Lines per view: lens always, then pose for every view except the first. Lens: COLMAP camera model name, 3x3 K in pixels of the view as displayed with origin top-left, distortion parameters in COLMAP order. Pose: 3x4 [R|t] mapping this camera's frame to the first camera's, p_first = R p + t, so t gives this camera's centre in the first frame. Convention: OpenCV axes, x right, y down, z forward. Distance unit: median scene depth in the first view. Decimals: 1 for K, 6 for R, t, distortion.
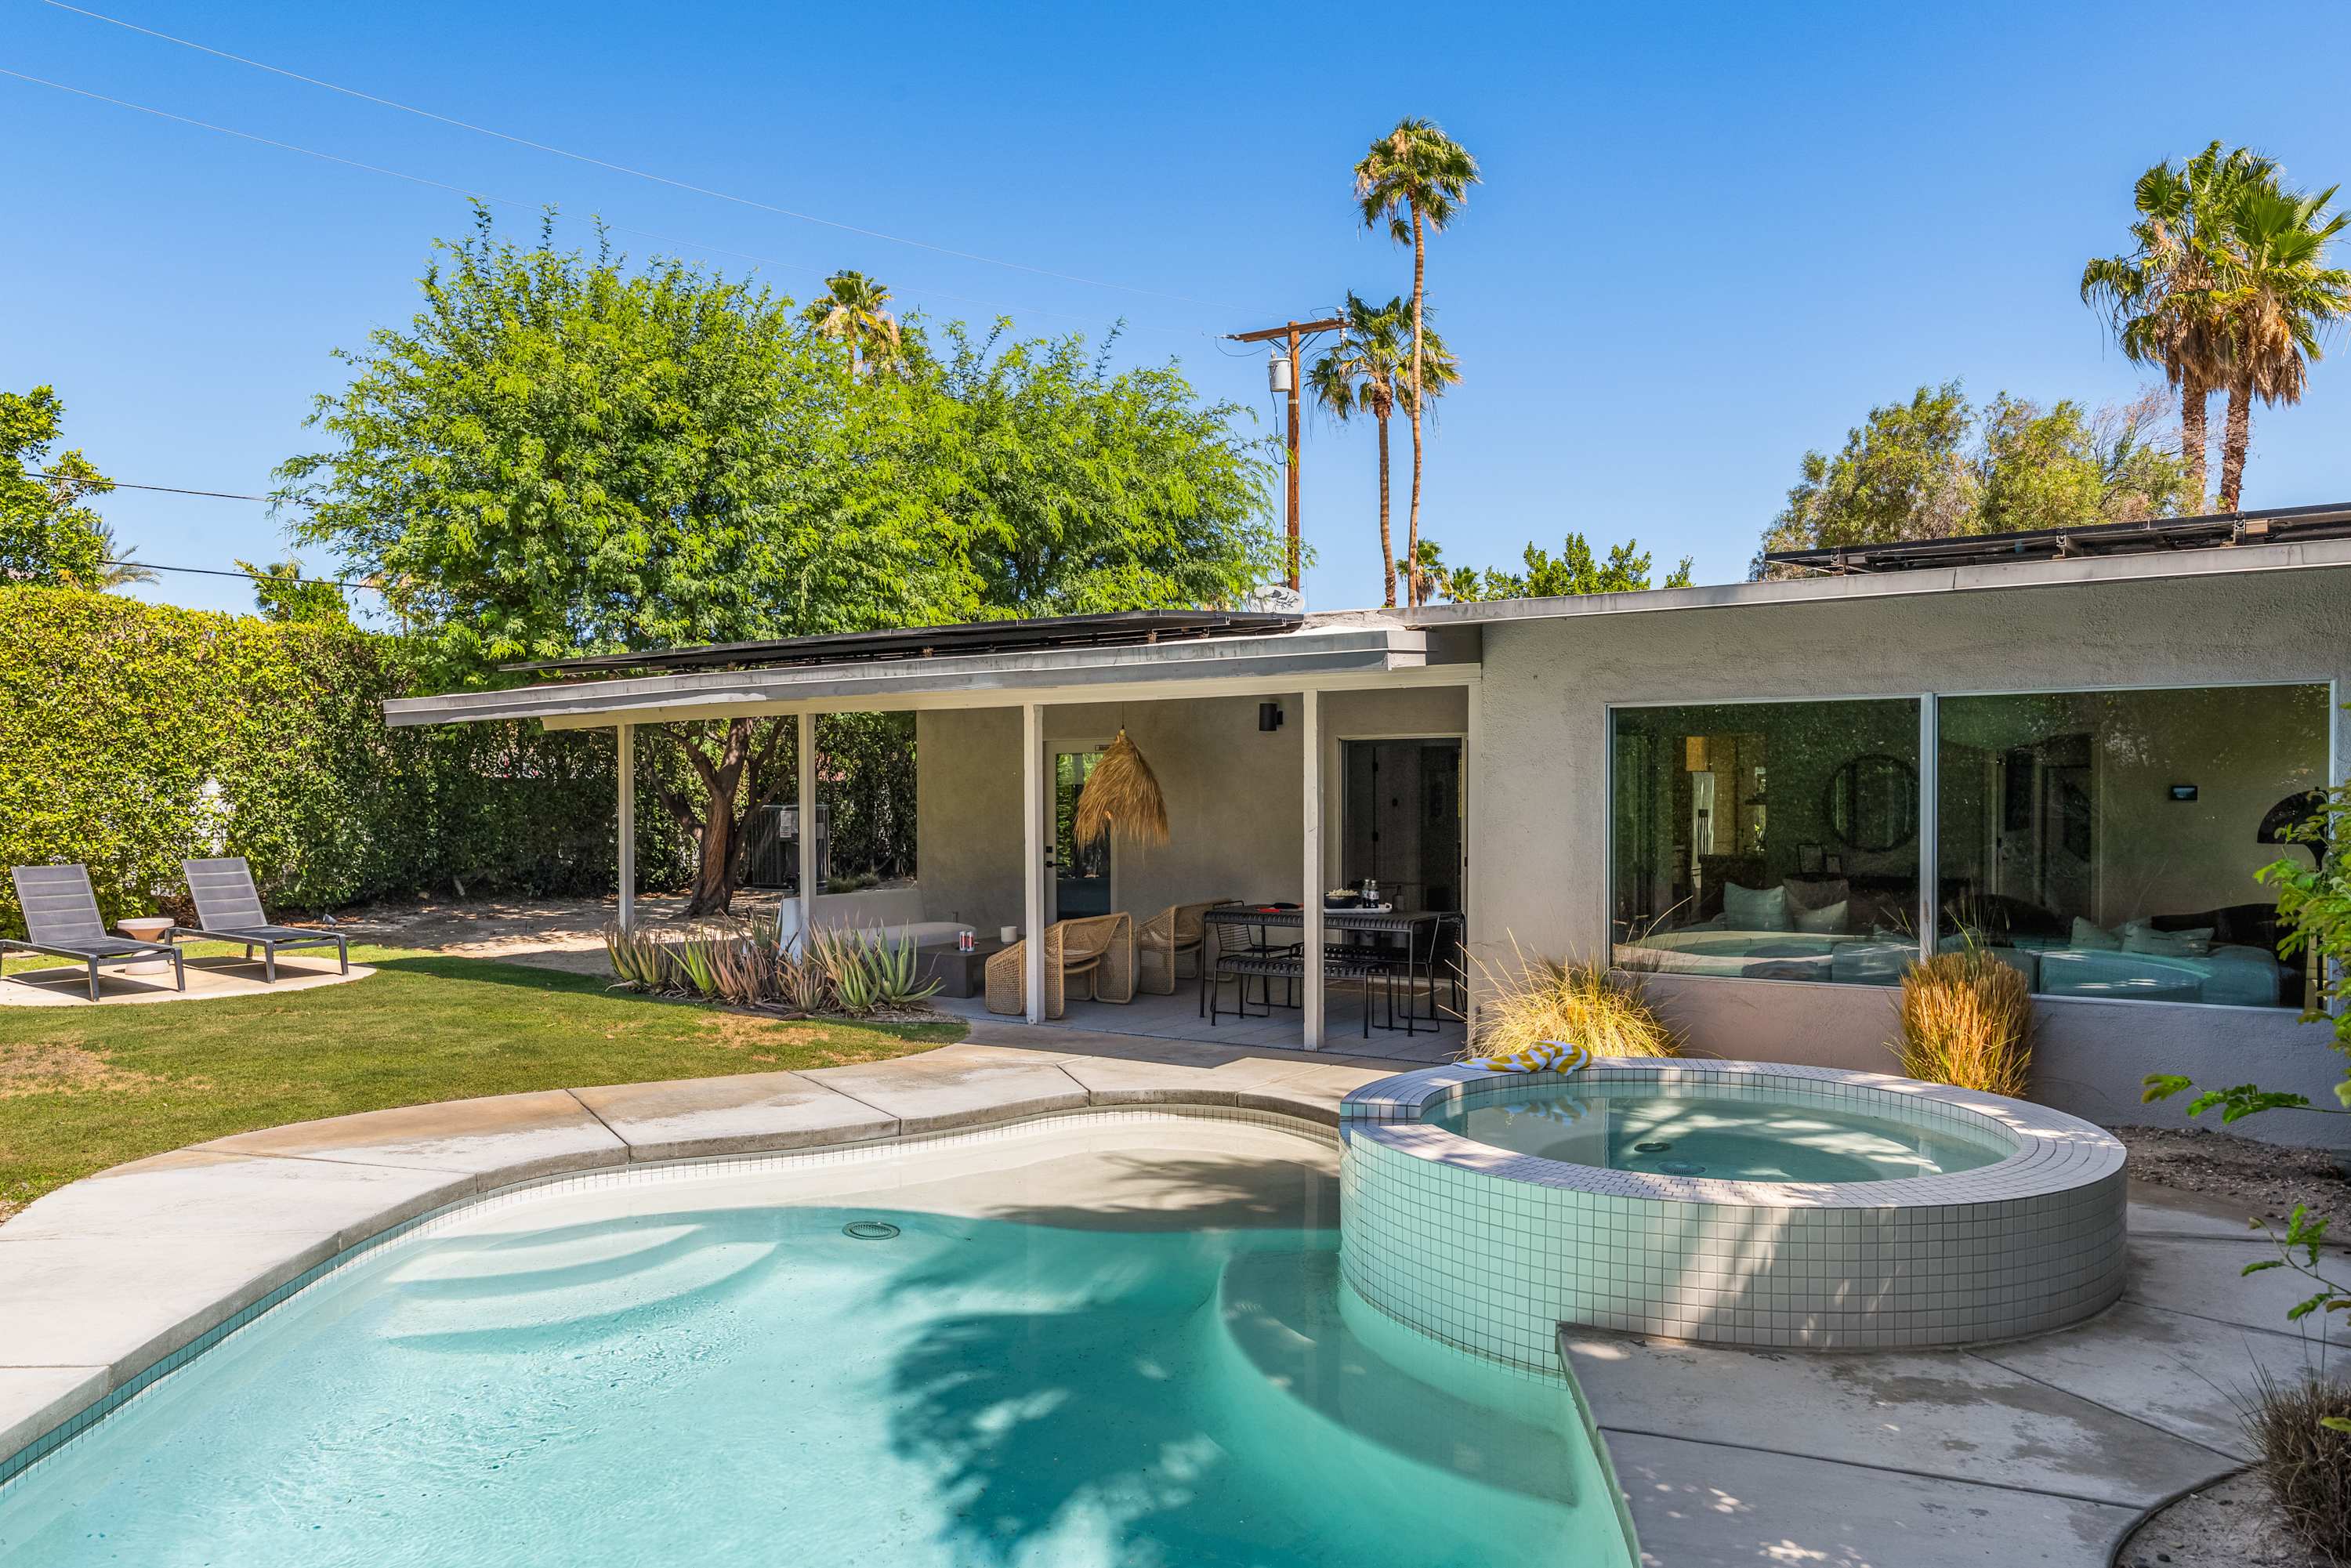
lens RADIAL K [[1642.1, 0, 1193.7], [0, 1642.1, 834.2], [0, 0, 1]] dist [0.008922, -0.000728]
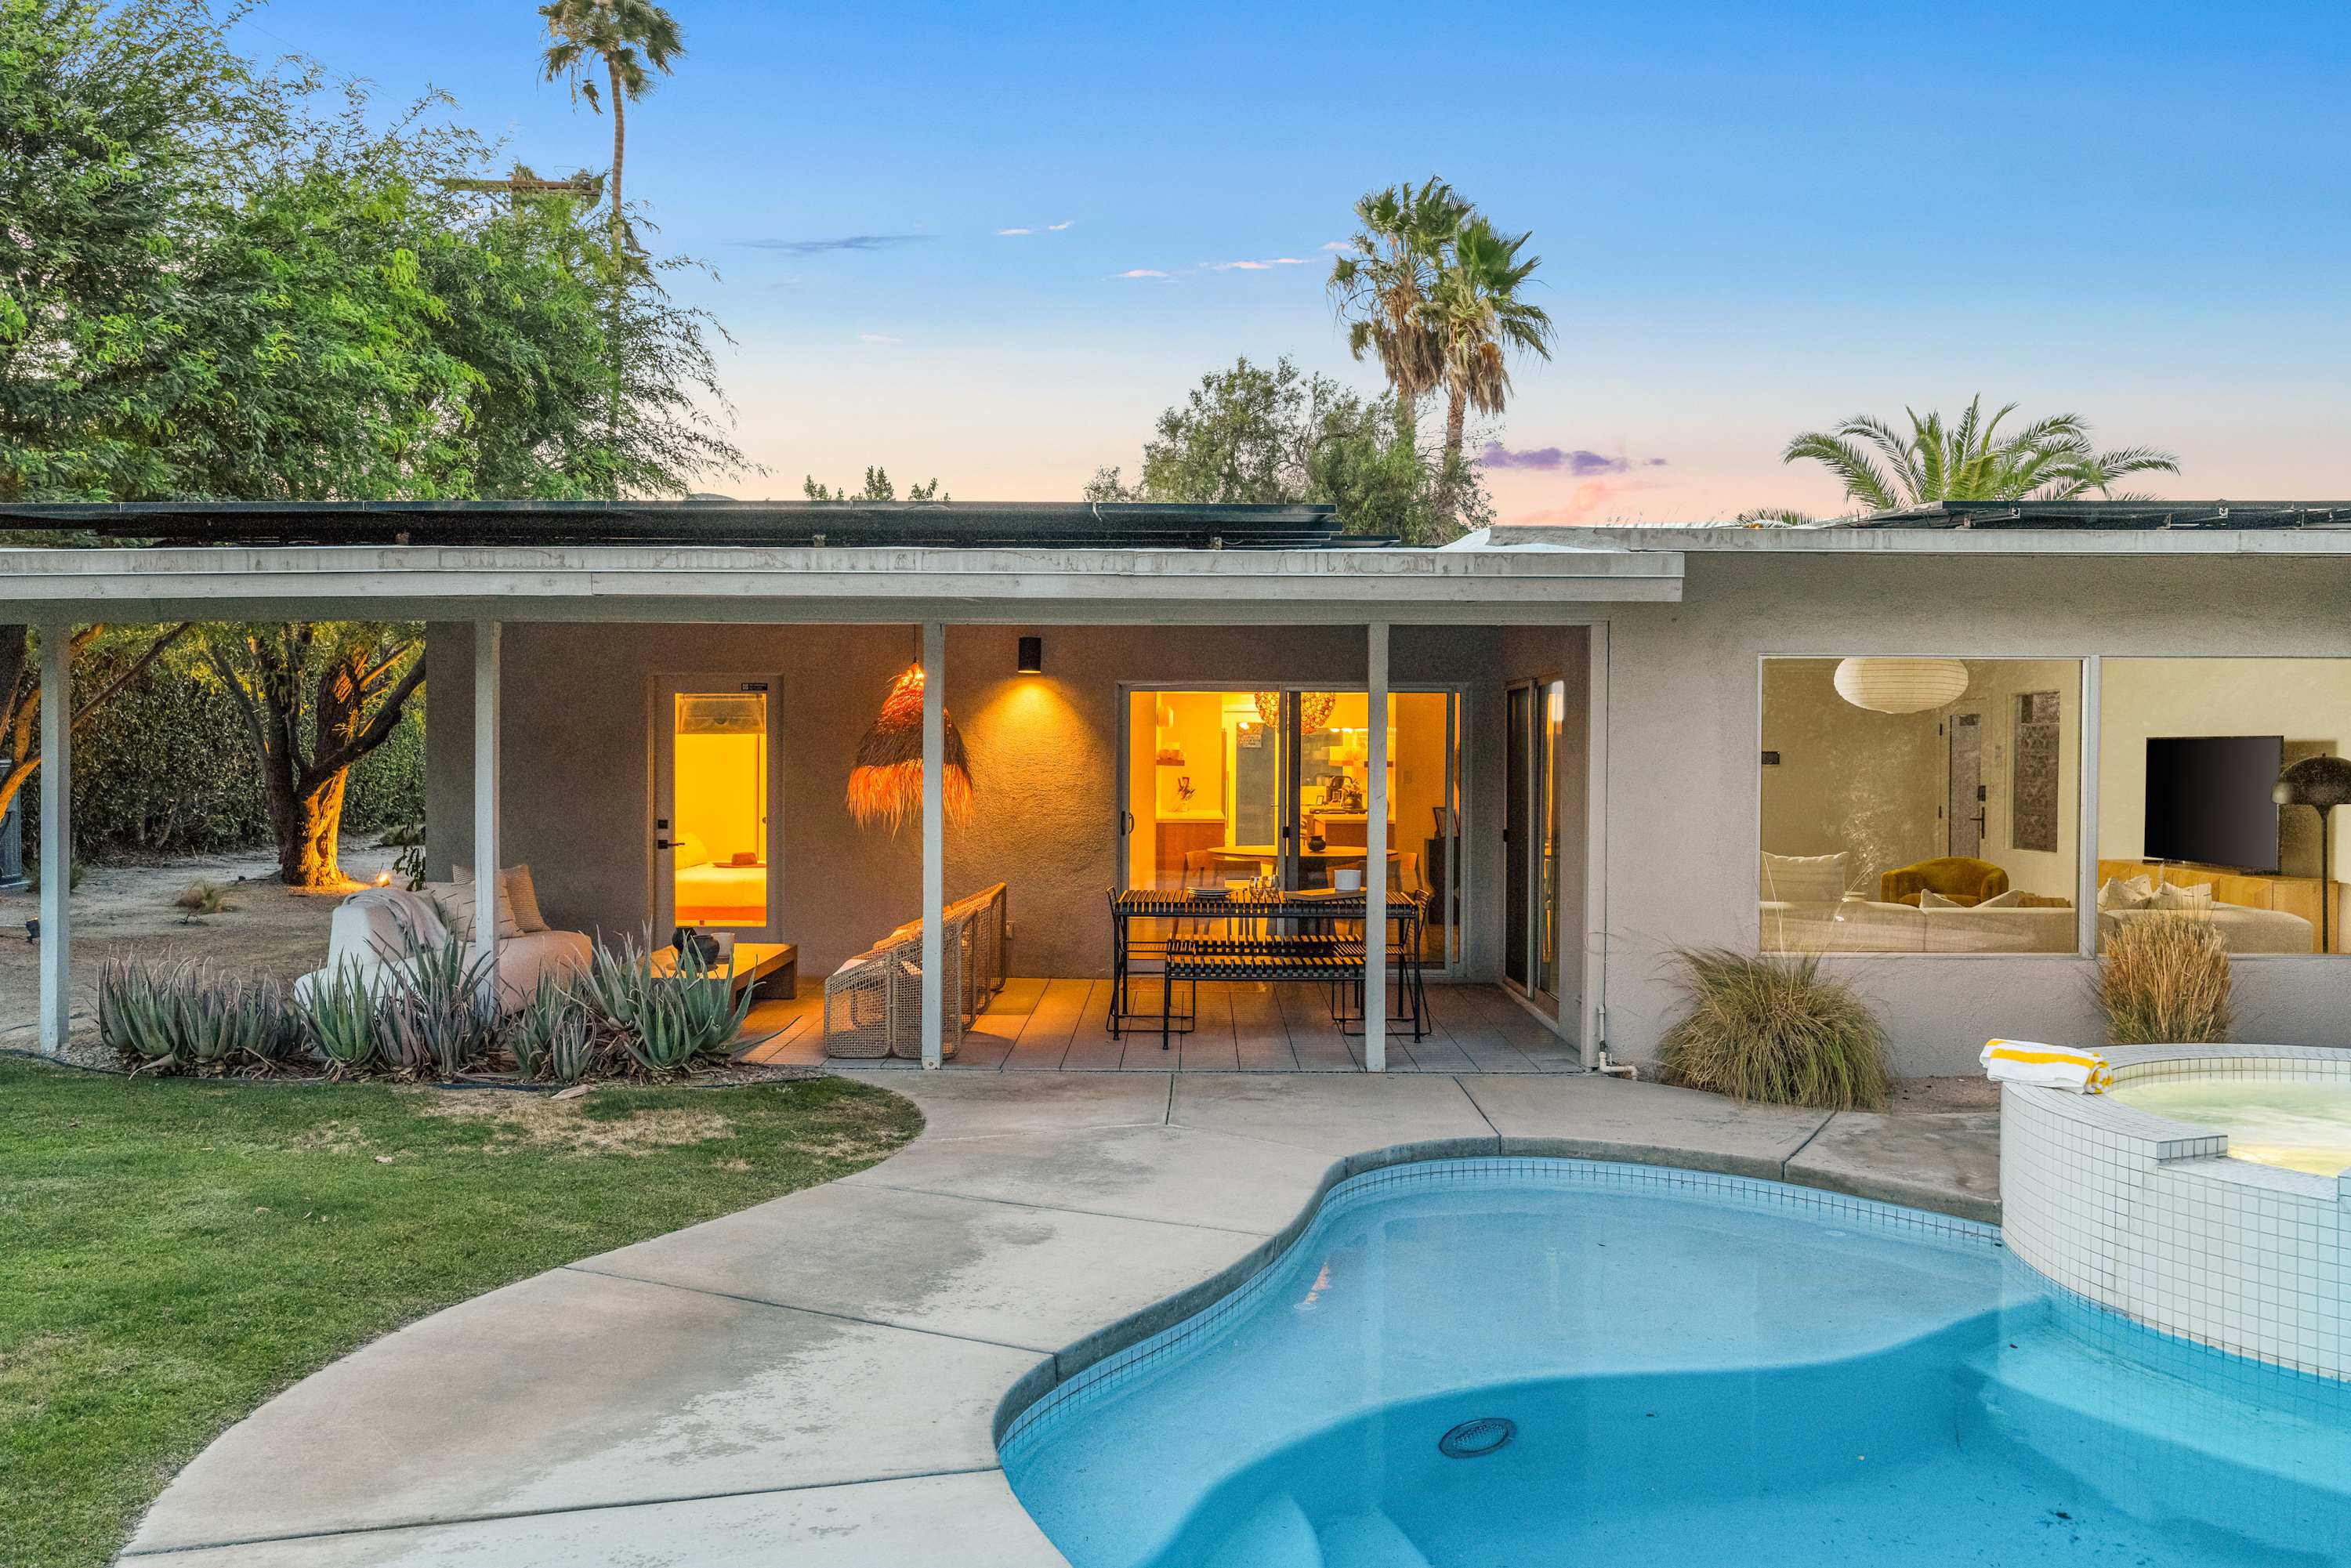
lens RADIAL K [[1727.7, 0, 1189.2], [0, 1727.7, 775.9], [0, 0, 1]] dist [0.008190, -0.006433]
pose [[0.835323, 0.000843, 0.549759, -0.175114], [0.006020, 0.999925, -0.010679, -0.001484], [-0.549727, 0.012230, 0.835255, 0.129125]]
